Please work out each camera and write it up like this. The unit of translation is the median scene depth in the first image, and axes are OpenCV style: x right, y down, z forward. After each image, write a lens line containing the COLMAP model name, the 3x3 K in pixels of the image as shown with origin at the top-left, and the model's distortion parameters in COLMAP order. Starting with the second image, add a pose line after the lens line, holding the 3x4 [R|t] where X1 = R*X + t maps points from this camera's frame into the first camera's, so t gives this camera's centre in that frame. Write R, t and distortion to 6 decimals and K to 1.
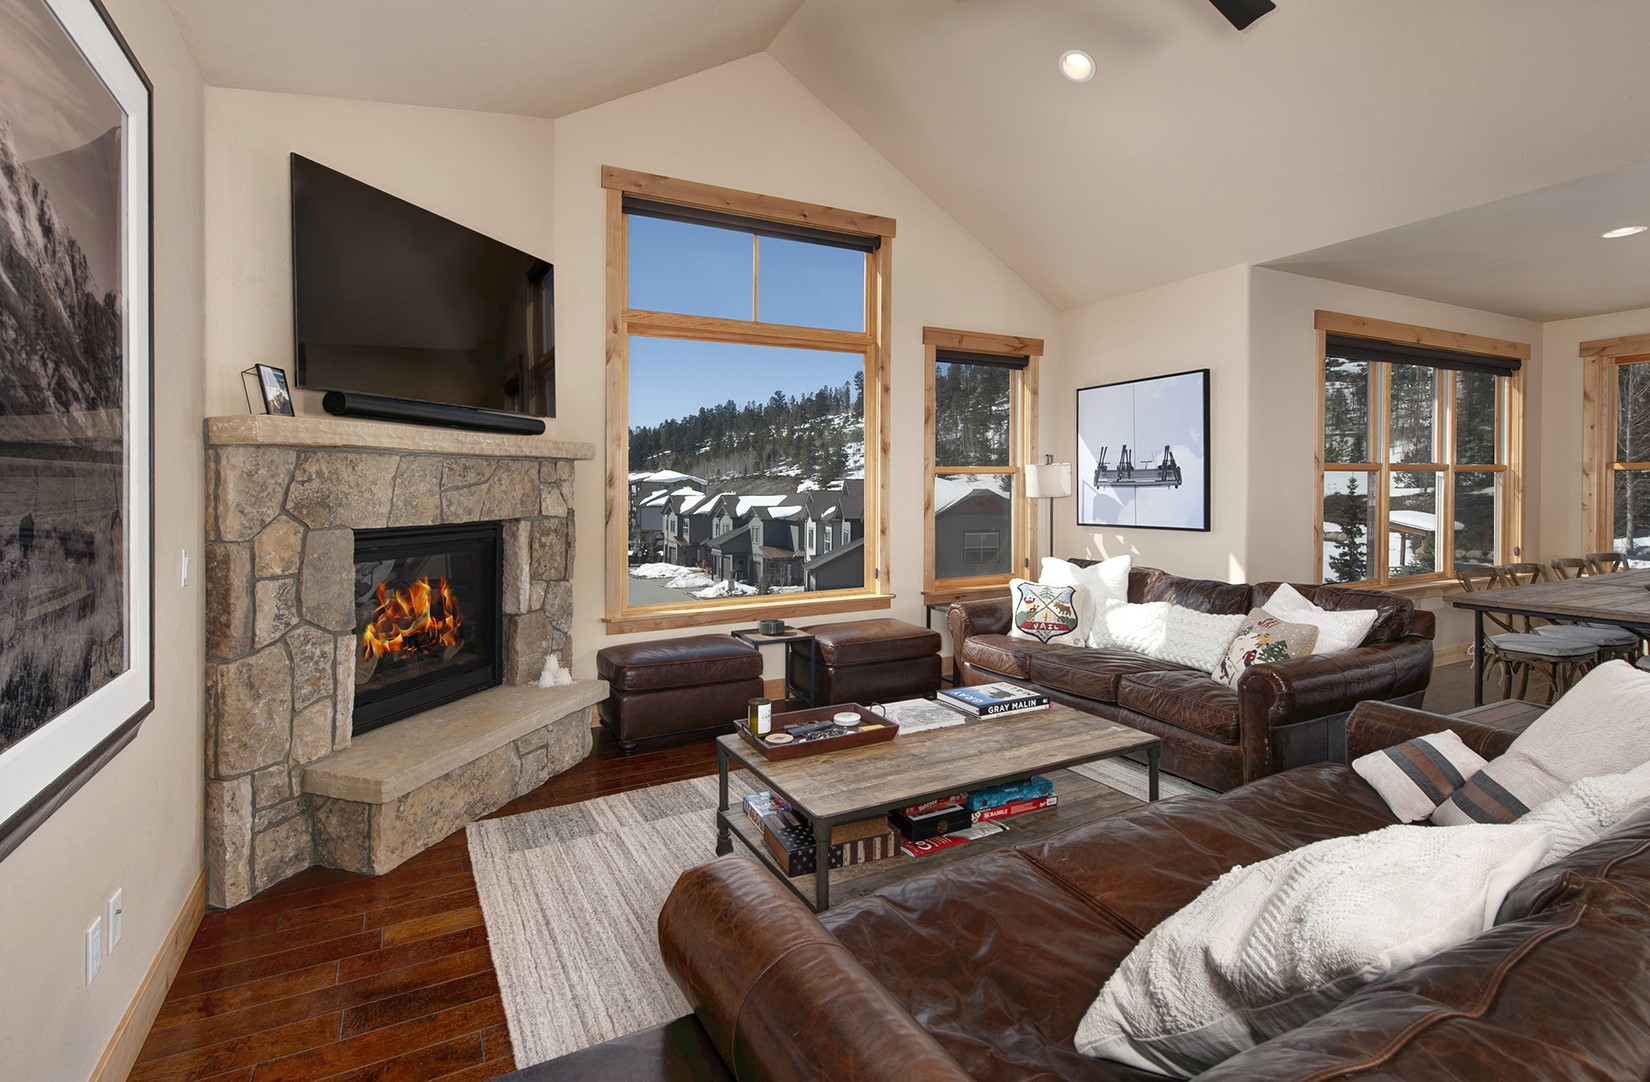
lens RADIAL K [[796.8, 0, 830.7], [0, 796.8, 501.3], [0, 0, 1]] dist [0.005132, 0.000585]
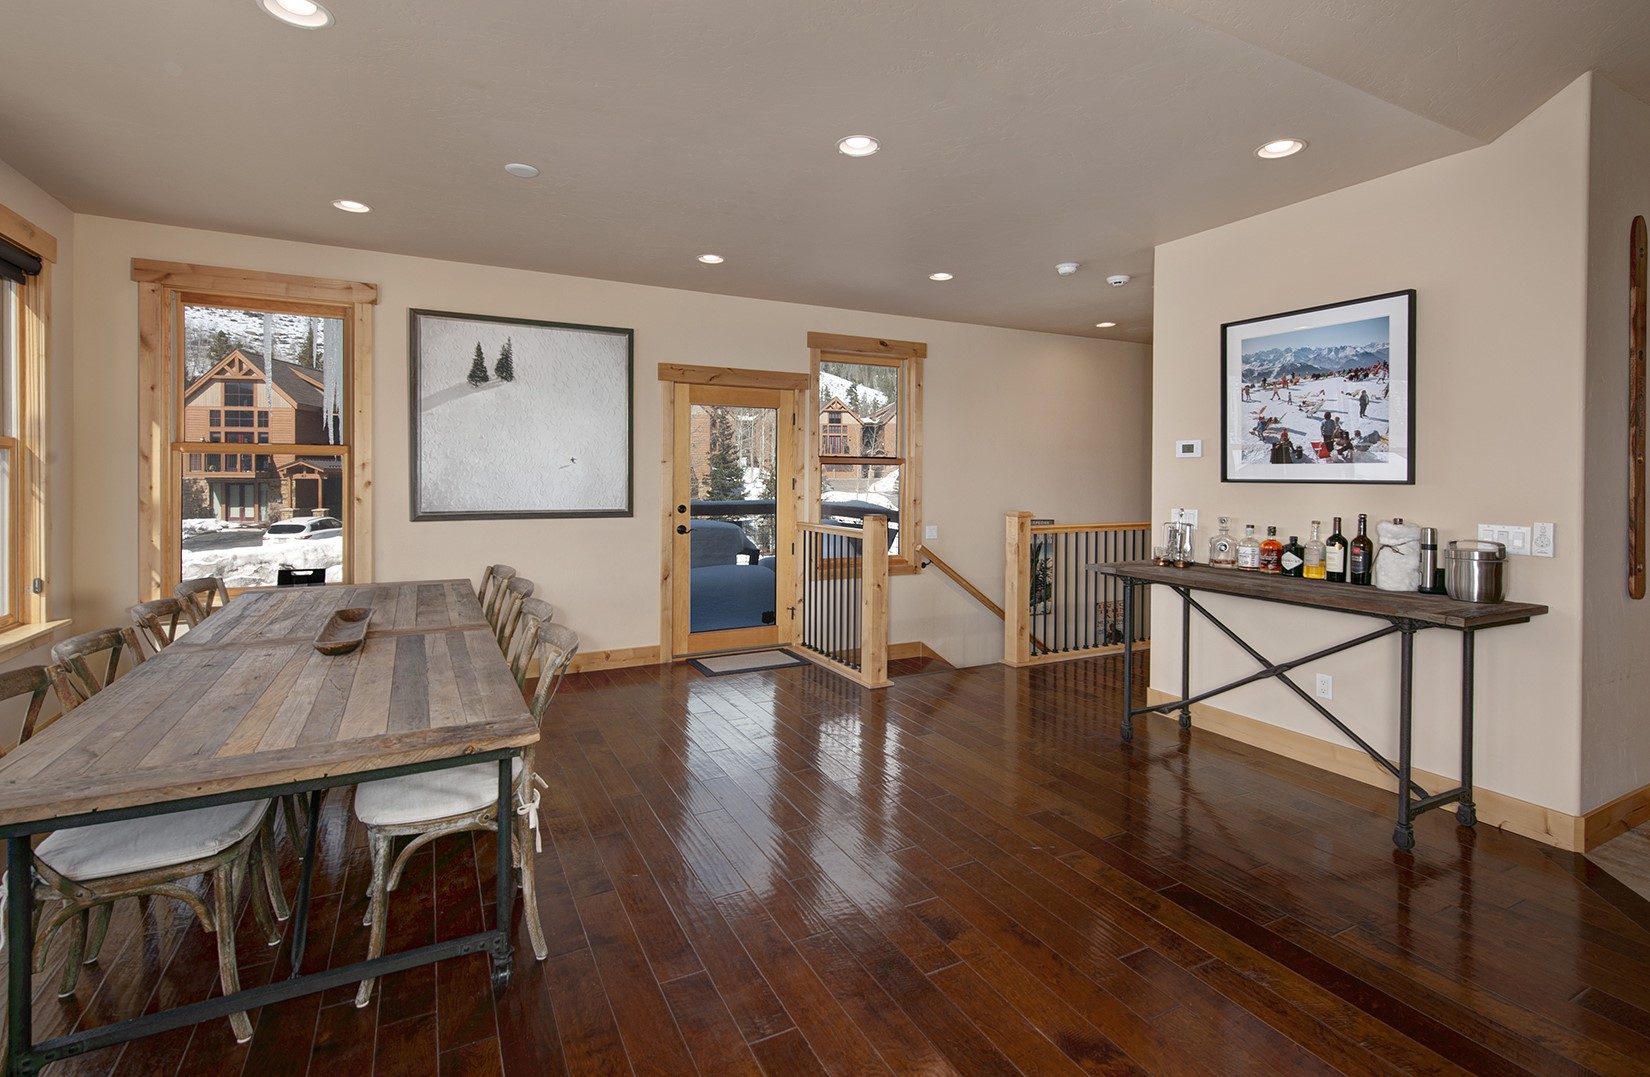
lens RADIAL K [[777.7, 0, 815.9], [0, 777.7, 479.3], [0, 0, 1]] dist [0.003318, 0.000509]
pose [[0.032028, 0.001630, 0.999486, 0.491014], [0.008578, 0.999961, -0.001906, -0.014731], [-0.999450, 0.008635, 0.032012, 0.662247]]
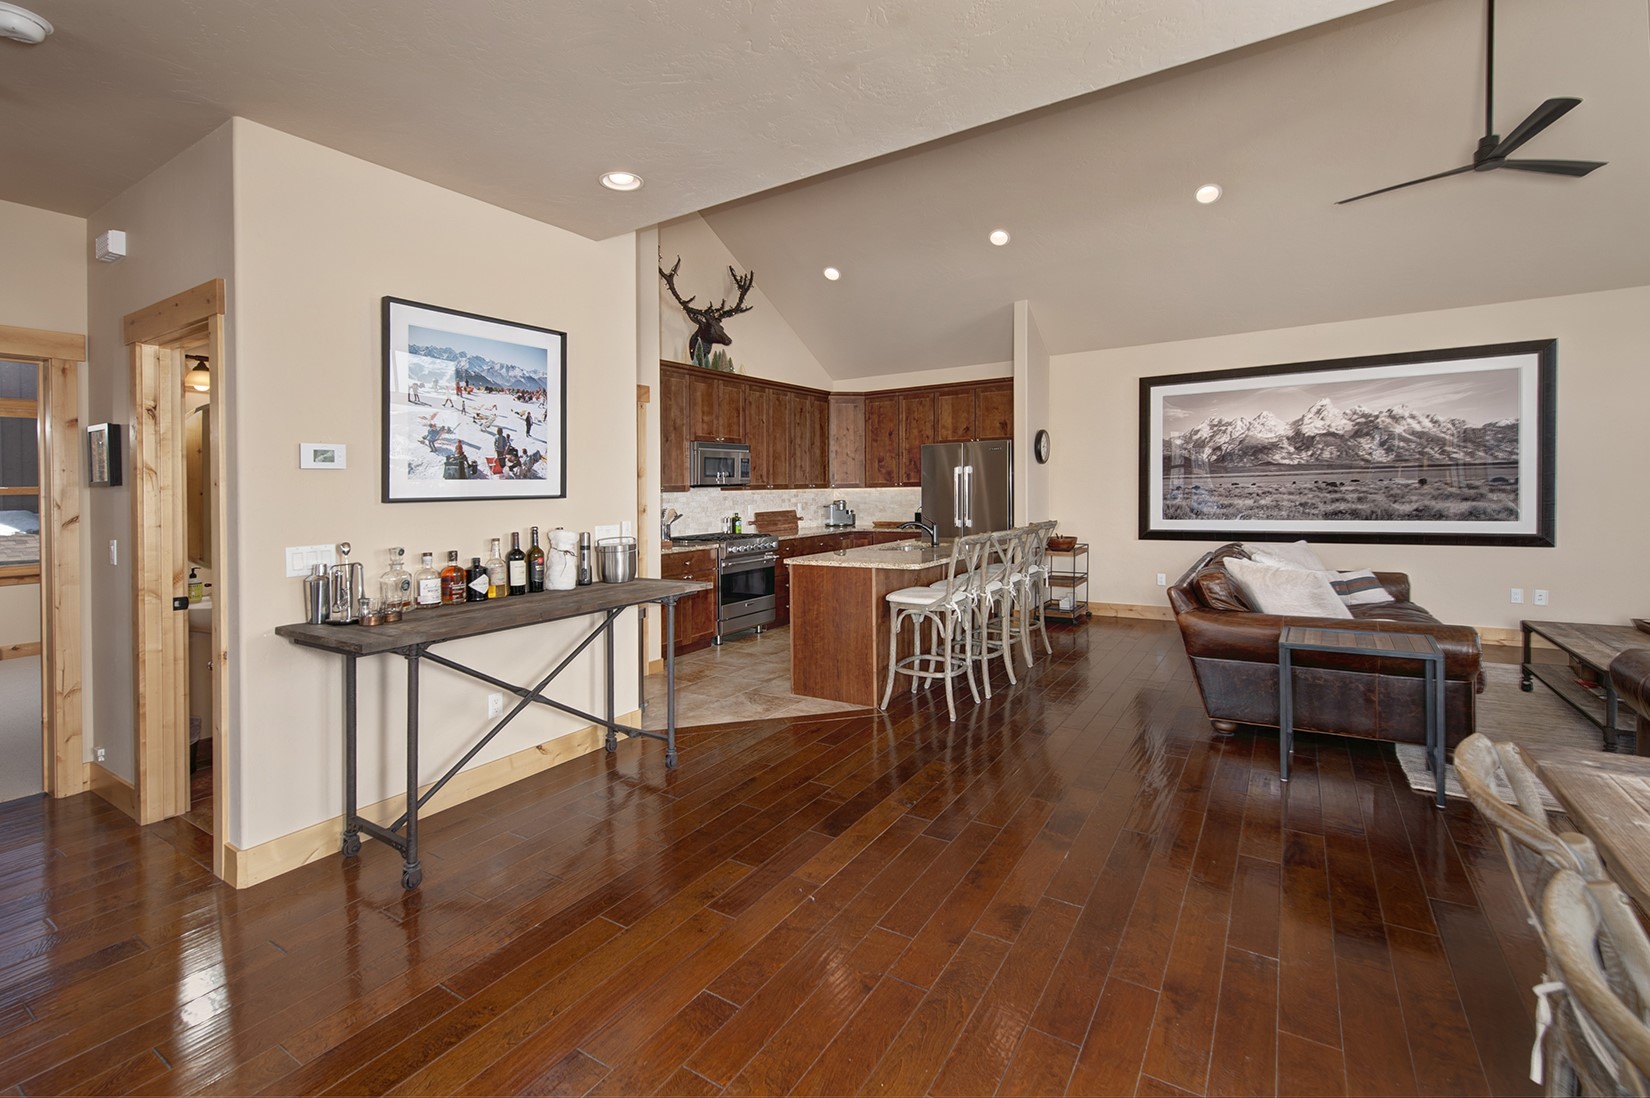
lens RADIAL K [[739.1, 0, 818.2], [0, 739.1, 495.0], [0, 0, 1]] dist [0.003538, -0.001046]
pose [[-0.879184, 0.030681, -0.475493, 1.430414], [0.020661, 0.999441, 0.026286, -0.026043], [0.476034, 0.013286, -0.879327, 0.998805]]
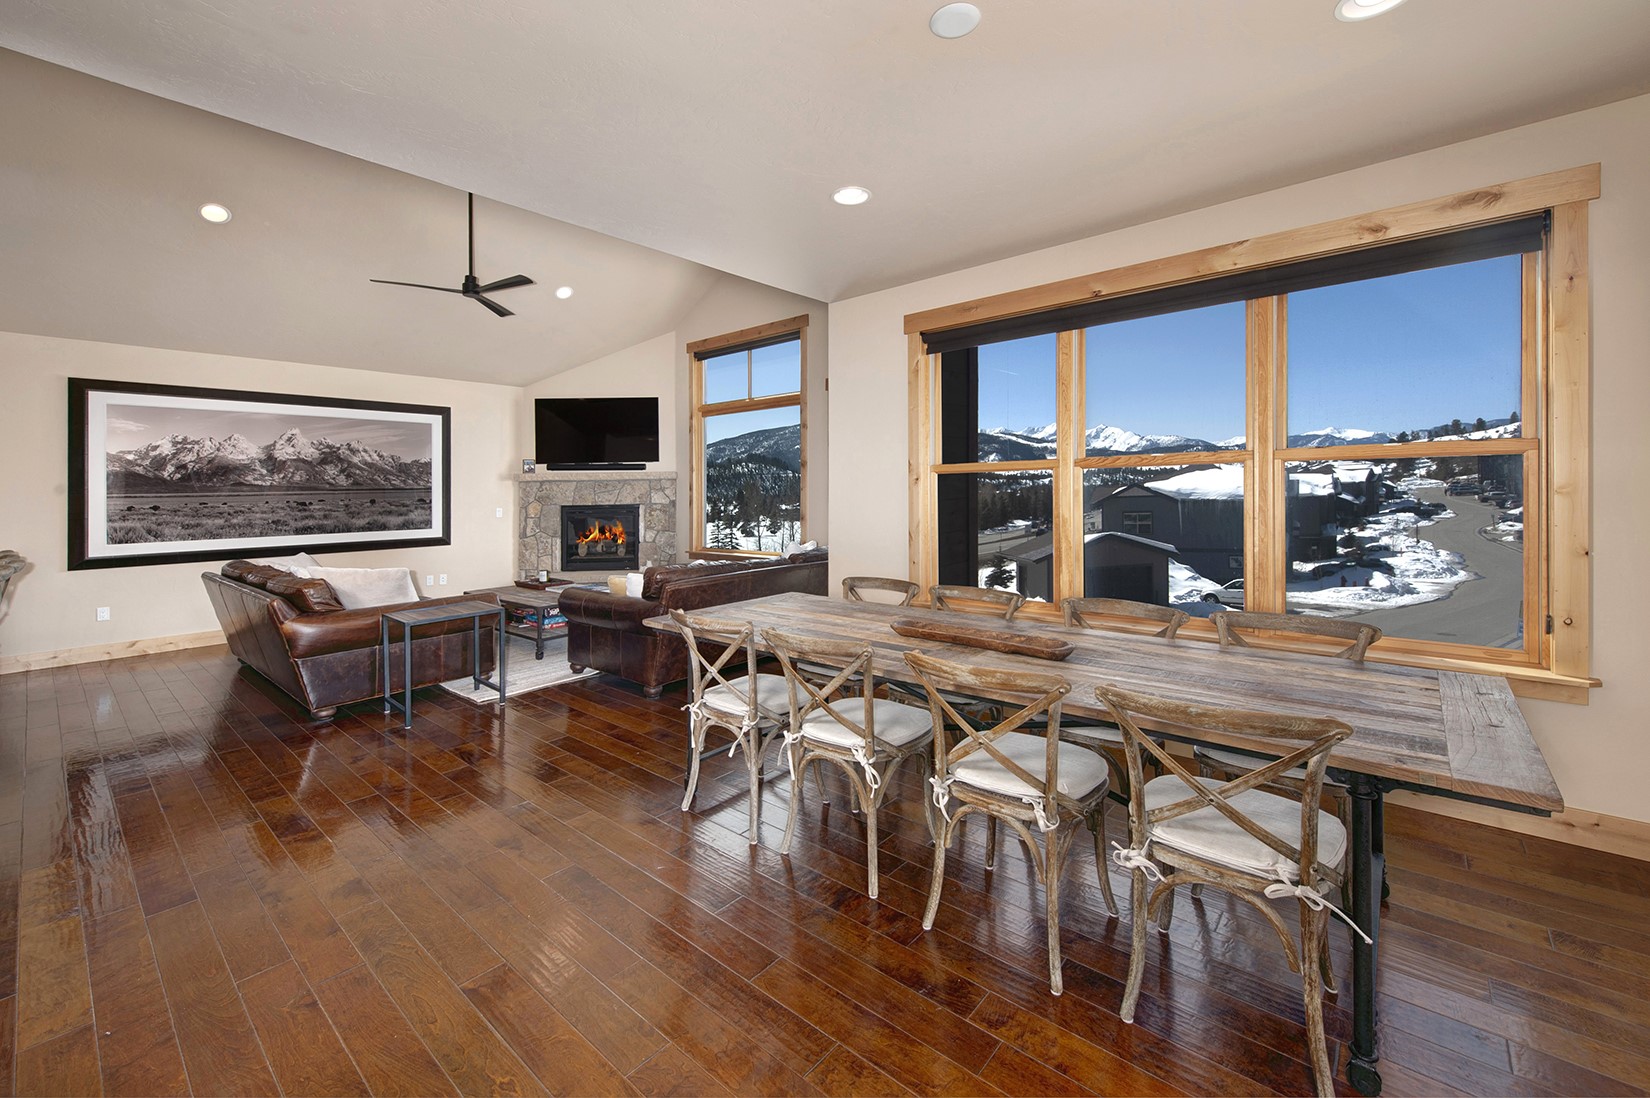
lens RADIAL K [[665.8, 0, 827.3], [0, 665.8, 505.4], [0, 0, 1]] dist [-0.000808, -0.002939]
pose [[0.371309, 0.020620, -0.928281, 1.698656], [-0.001372, 0.999764, 0.021660, -0.018122], [0.928509, -0.006769, 0.371249, 0.734682]]
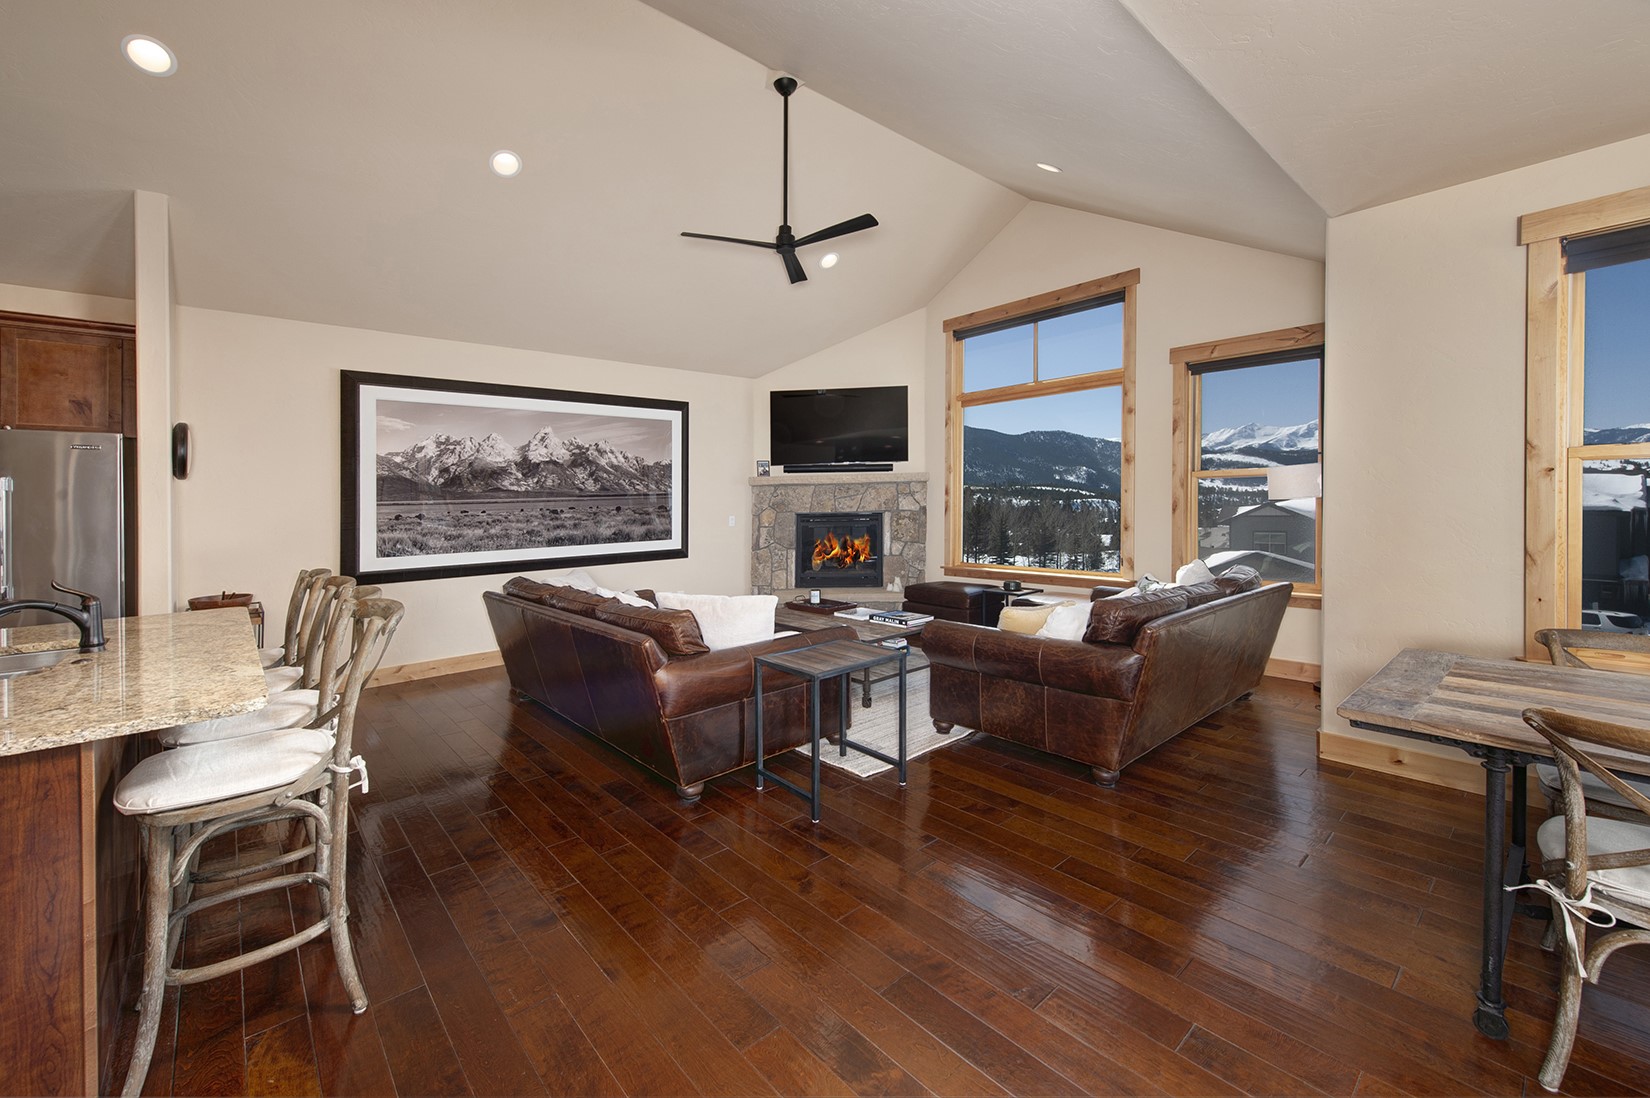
lens RADIAL K [[665.8, 0, 807.8], [0, 665.8, 513.7], [0, 0, 1]] dist [-0.000808, -0.002939]
pose [[0.224349, 0.020190, -0.974300, 1.259367], [0.005233, 0.999746, 0.021923, -0.009624], [0.974495, -0.010017, 0.224186, 0.372029]]
